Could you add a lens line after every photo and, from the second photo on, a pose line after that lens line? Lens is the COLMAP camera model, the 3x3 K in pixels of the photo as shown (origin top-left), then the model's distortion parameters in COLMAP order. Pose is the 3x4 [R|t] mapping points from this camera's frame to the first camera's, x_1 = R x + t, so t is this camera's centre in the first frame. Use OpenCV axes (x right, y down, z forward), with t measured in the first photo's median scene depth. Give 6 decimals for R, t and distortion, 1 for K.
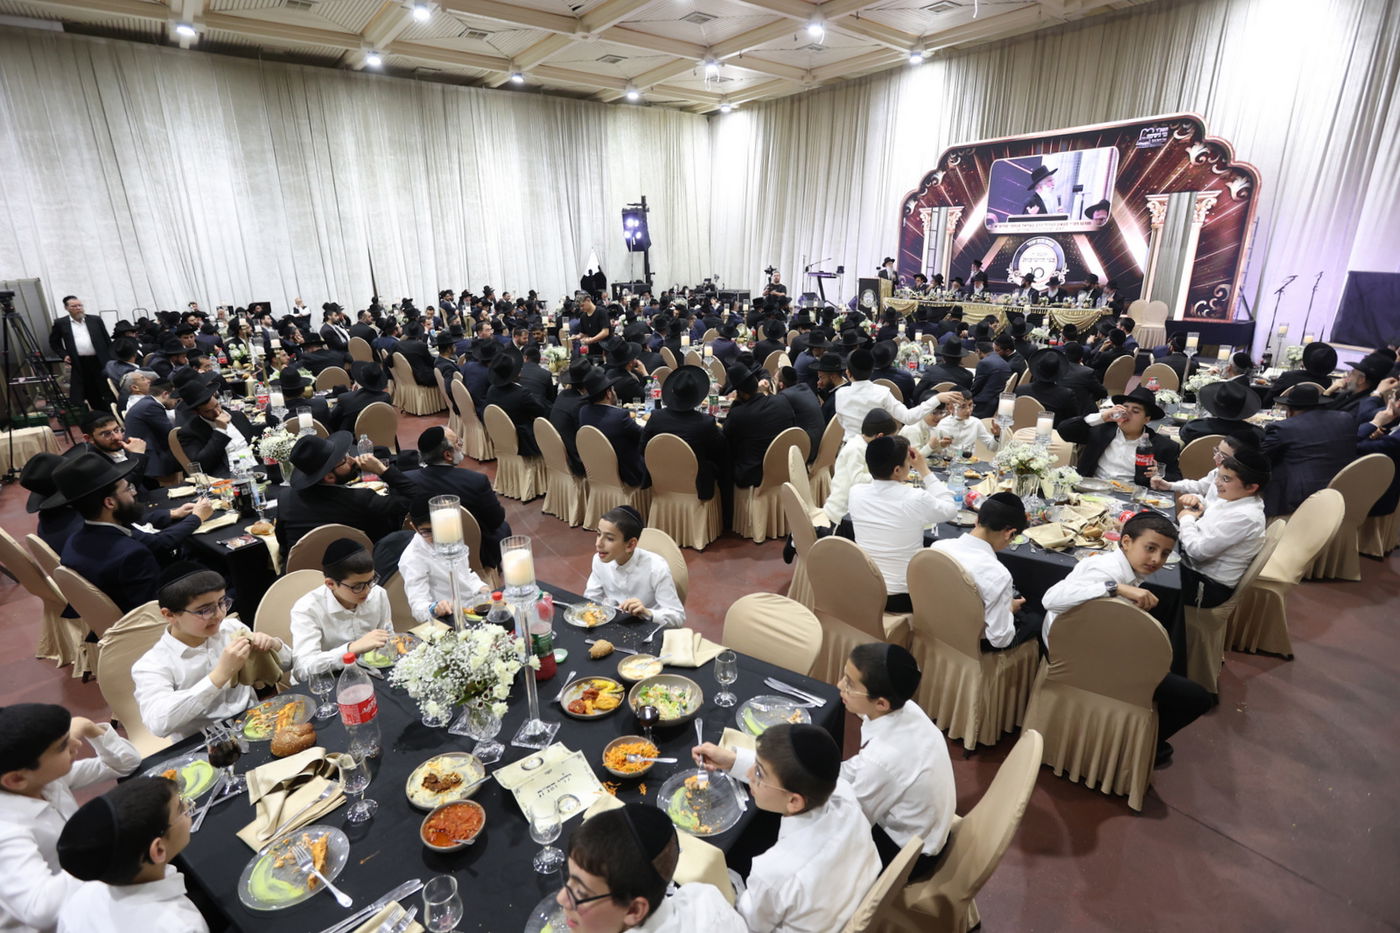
lens RADIAL K [[655.4, 0, 694.6], [0, 655.4, 460.3], [0, 0, 1]] dist [0.000376, 0.000546]
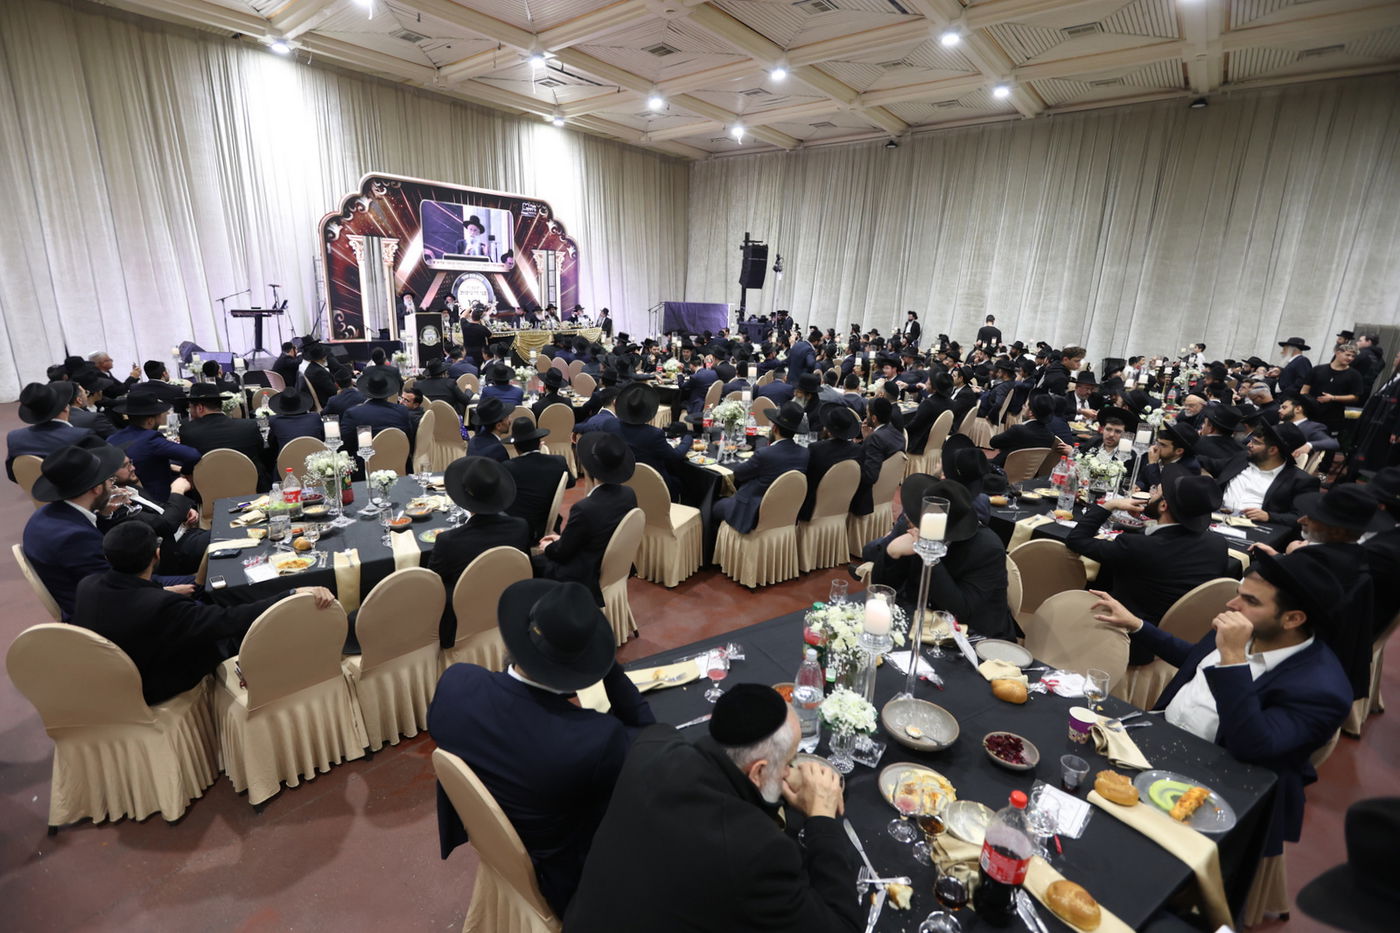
lens RADIAL K [[655.4, 0, 692.3], [0, 655.4, 466.7], [0, 0, 1]] dist [0.000376, 0.000546]
pose [[-0.230216, -0.250611, 0.940316, -0.745600], [0.274433, 0.910332, 0.309809, -0.274268], [-0.933642, 0.329377, -0.140797, 0.884963]]
